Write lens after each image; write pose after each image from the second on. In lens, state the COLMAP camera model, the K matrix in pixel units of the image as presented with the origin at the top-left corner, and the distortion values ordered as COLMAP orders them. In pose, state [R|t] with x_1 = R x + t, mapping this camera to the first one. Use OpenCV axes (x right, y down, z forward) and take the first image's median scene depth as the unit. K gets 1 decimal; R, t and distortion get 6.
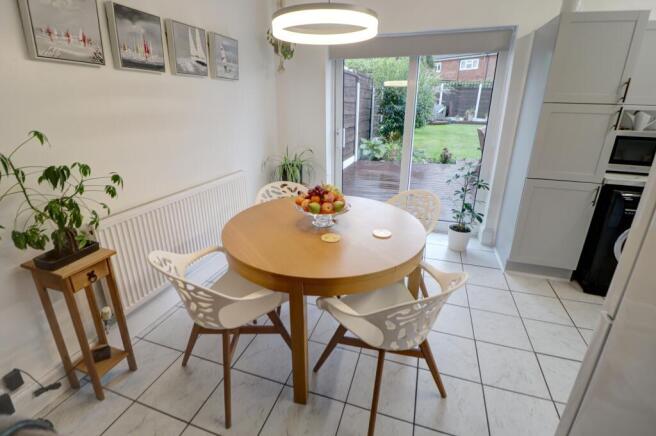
lens RADIAL K [[304.7, 0, 330.0], [0, 304.7, 206.0], [0, 0, 1]] dist [0.003253, -0.014050]
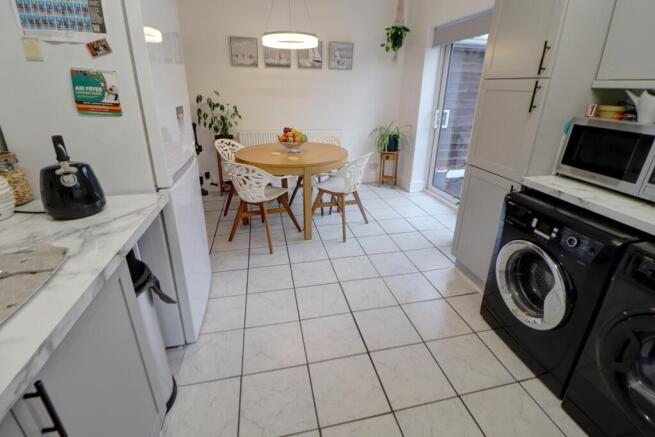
lens RADIAL K [[304.3, 0, 329.5], [0, 304.3, 206.5], [0, 0, 1]] dist [0.003253, -0.014050]
pose [[0.512166, 0.311467, -0.800422, 1.295480], [-0.289580, 0.939984, 0.180481, -0.018332], [0.808597, 0.139350, 0.571622, 0.173542]]
